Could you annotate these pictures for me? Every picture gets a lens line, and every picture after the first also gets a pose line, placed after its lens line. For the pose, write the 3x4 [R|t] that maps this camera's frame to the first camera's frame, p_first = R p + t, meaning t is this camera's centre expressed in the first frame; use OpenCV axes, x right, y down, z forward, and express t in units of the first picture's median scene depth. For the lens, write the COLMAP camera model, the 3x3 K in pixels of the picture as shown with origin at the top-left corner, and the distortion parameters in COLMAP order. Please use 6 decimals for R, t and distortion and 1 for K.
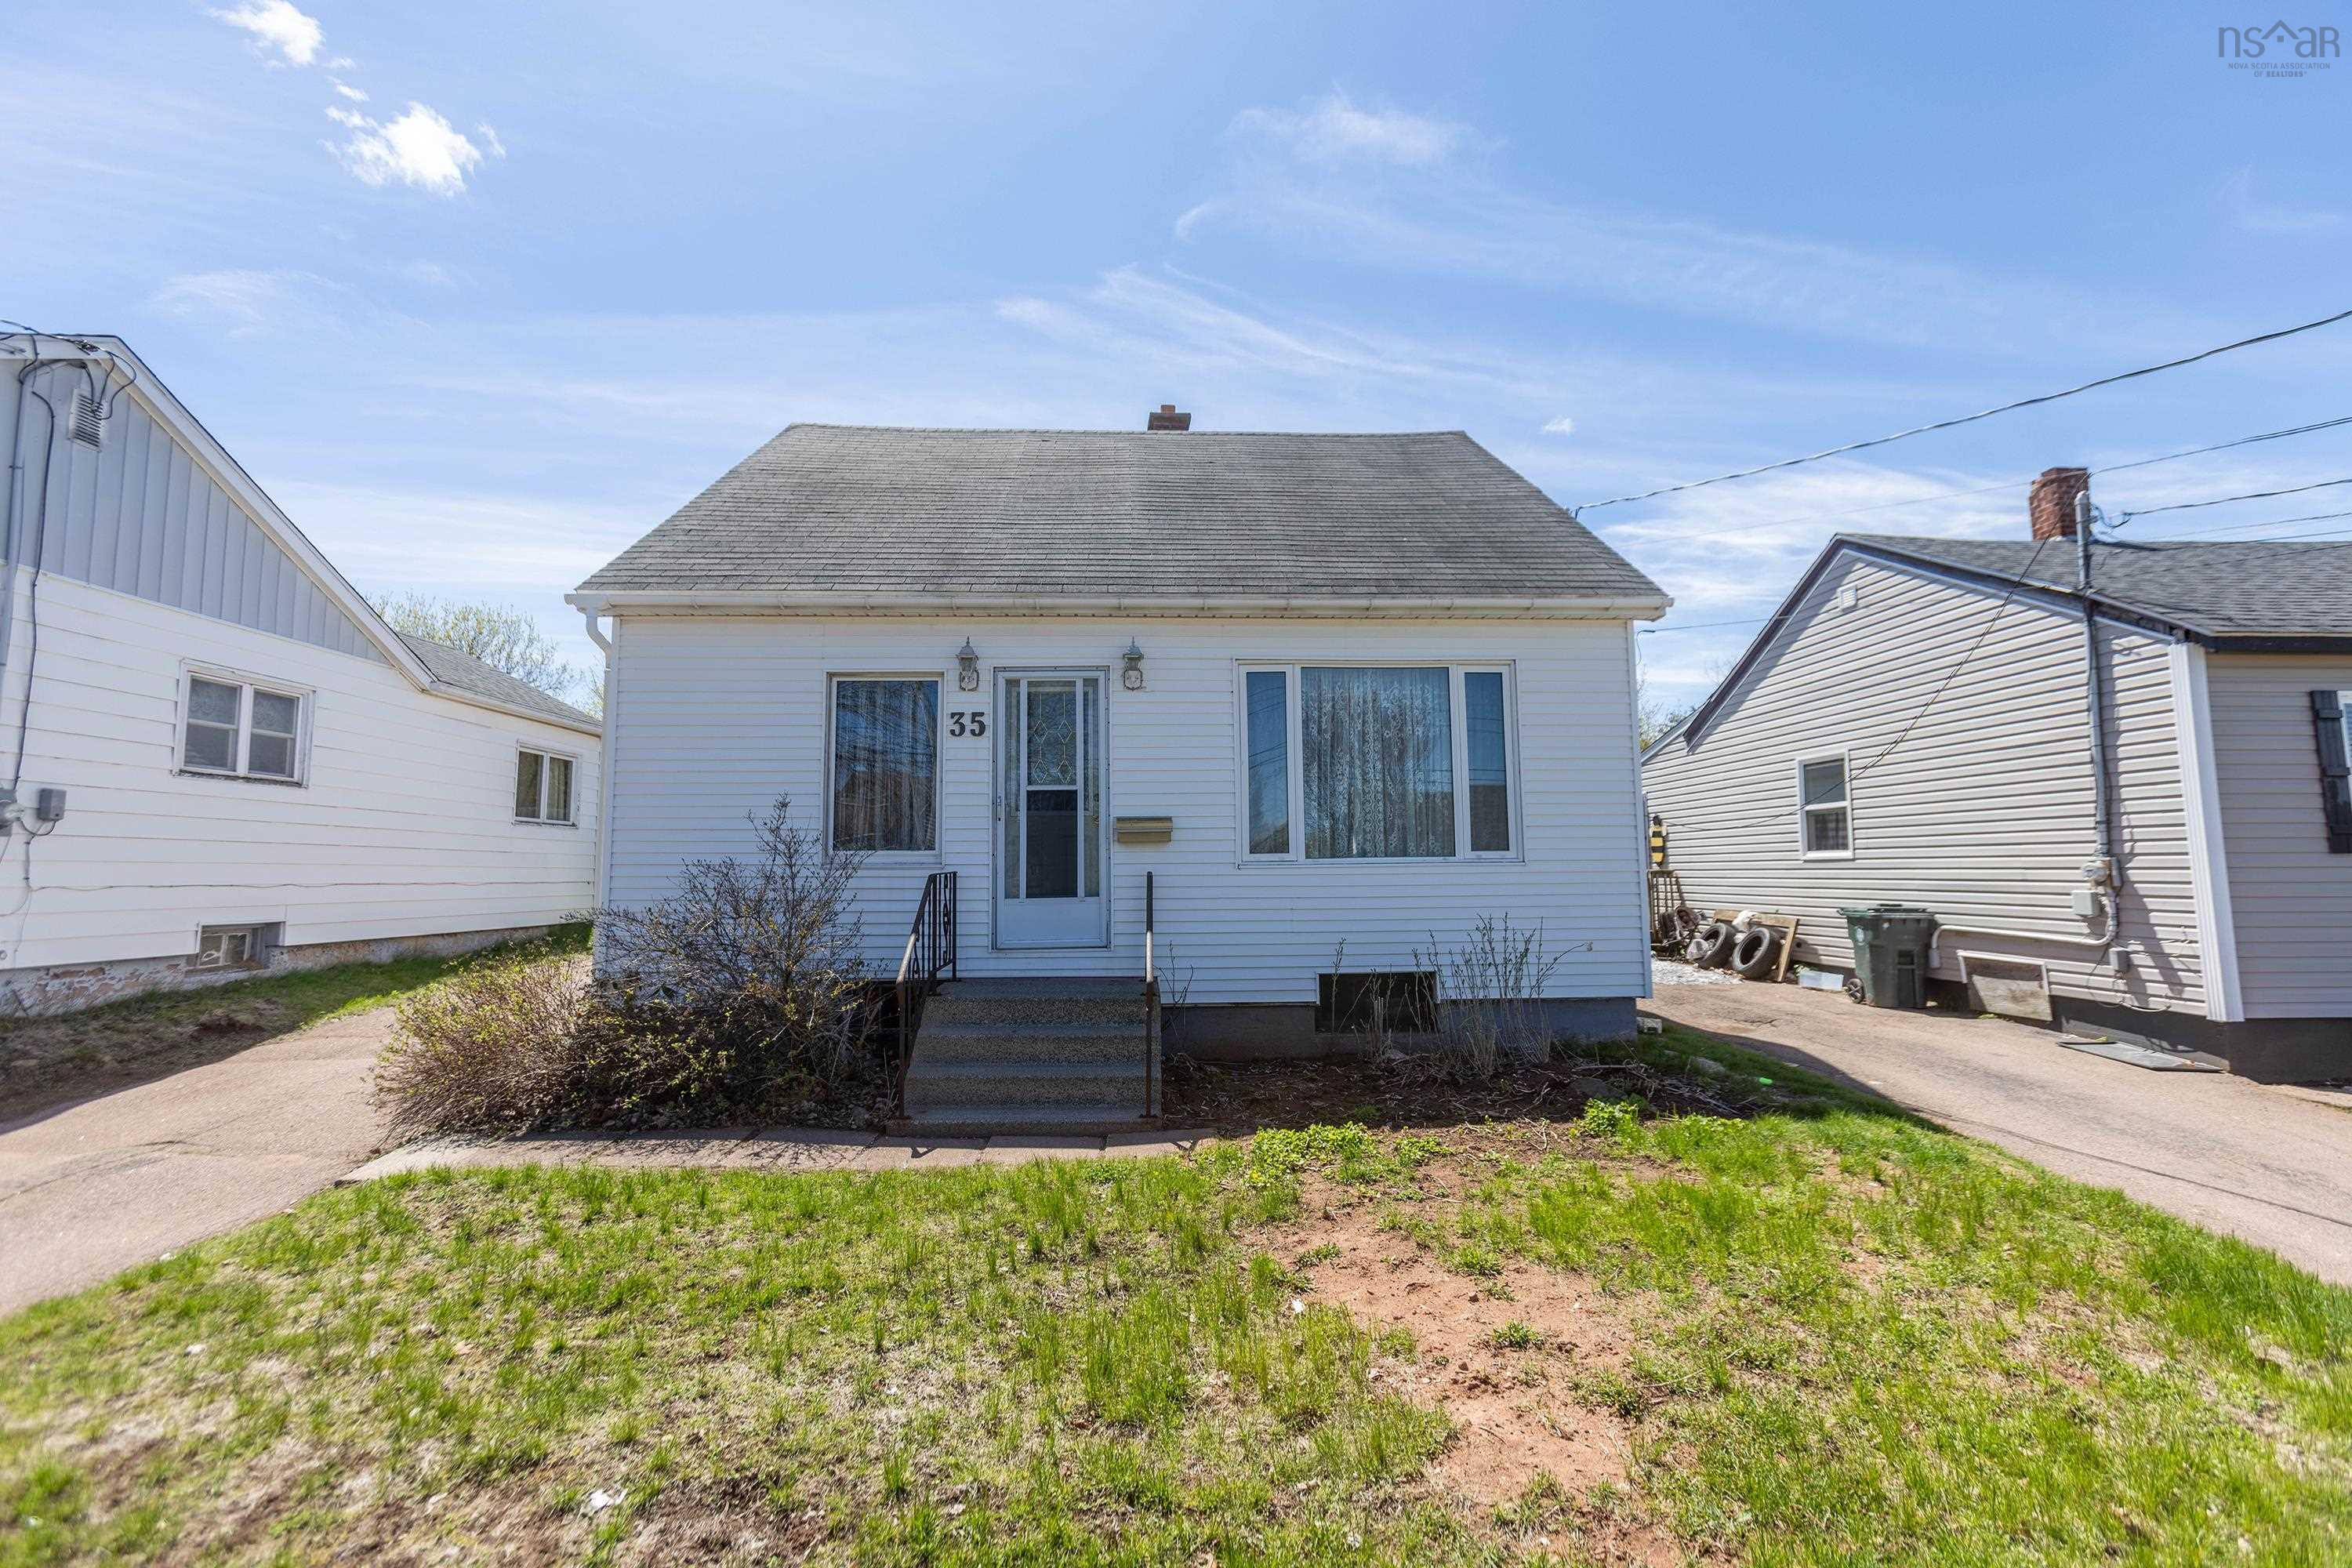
lens RADIAL K [[1035.6, 0, 1177.1], [0, 1035.6, 780.6], [0, 0, 1]] dist [-0.003184, 0.002149]
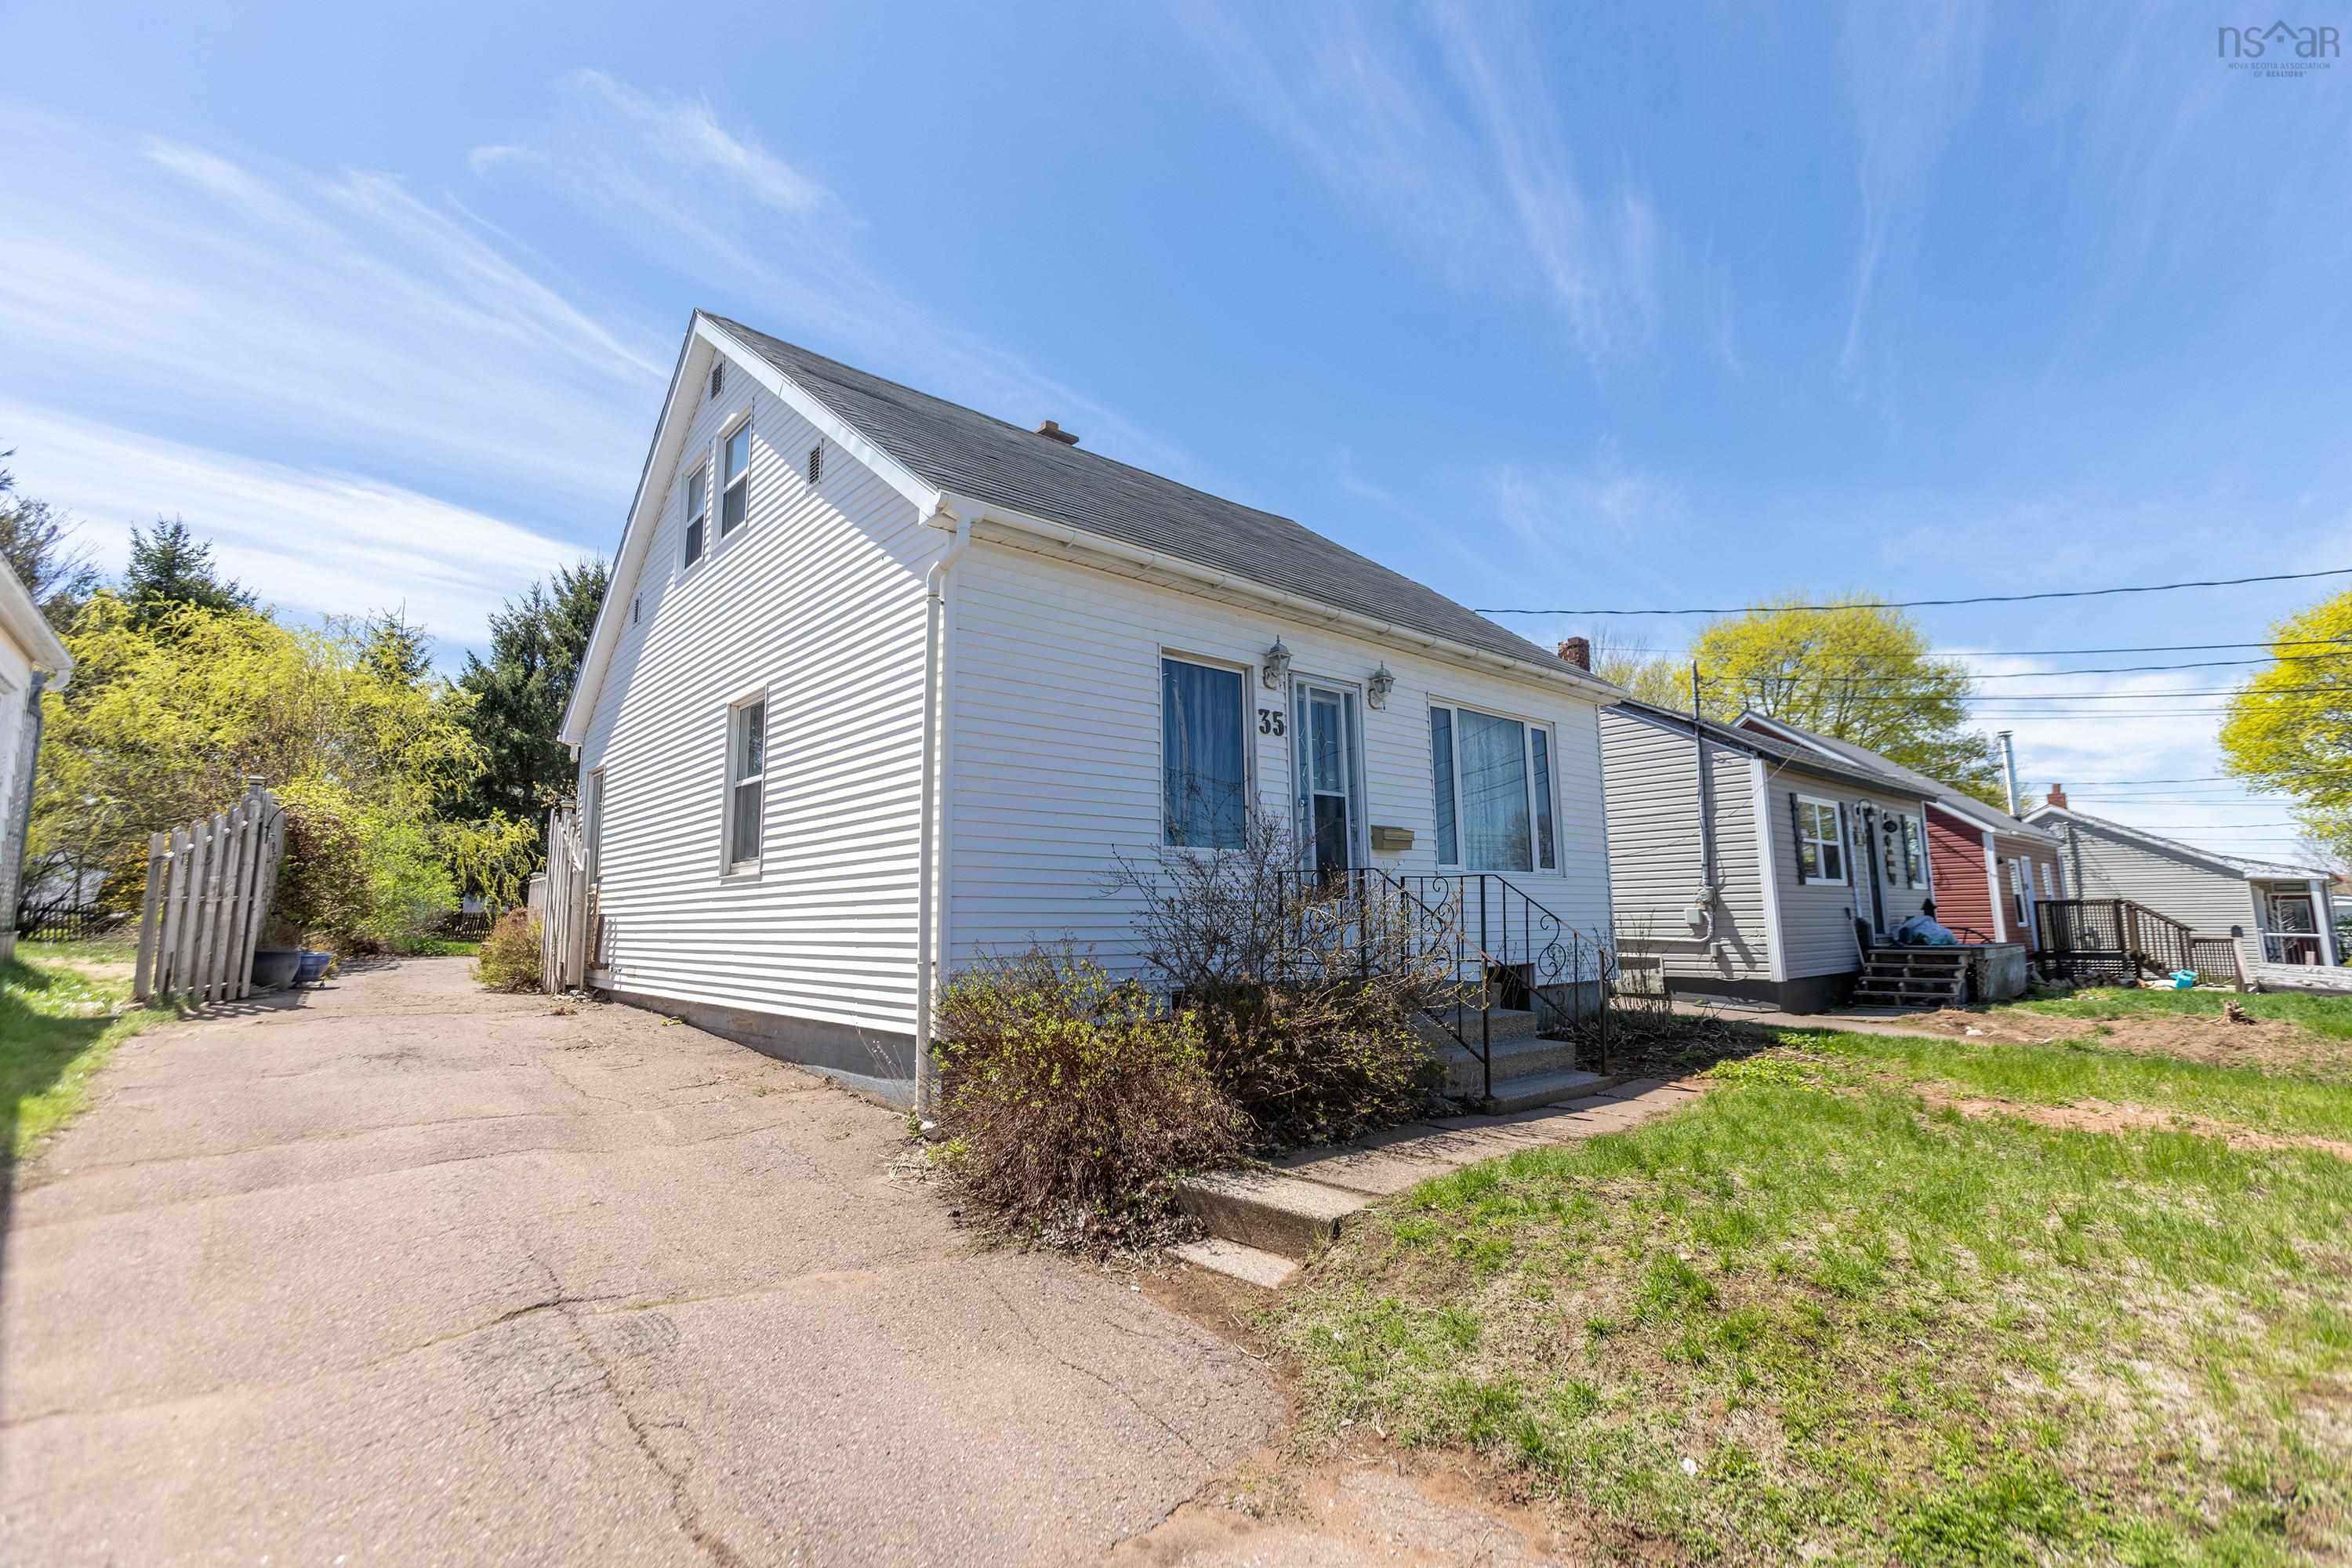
lens RADIAL K [[1035.6, 0, 1174.8], [0, 1035.6, 773.8], [0, 0, 1]] dist [-0.003184, 0.002149]
pose [[0.780817, 0.085878, 0.618830, -0.774624], [-0.045707, 0.995705, -0.080508, 0.068106], [-0.623086, 0.034577, 0.781389, 0.256374]]
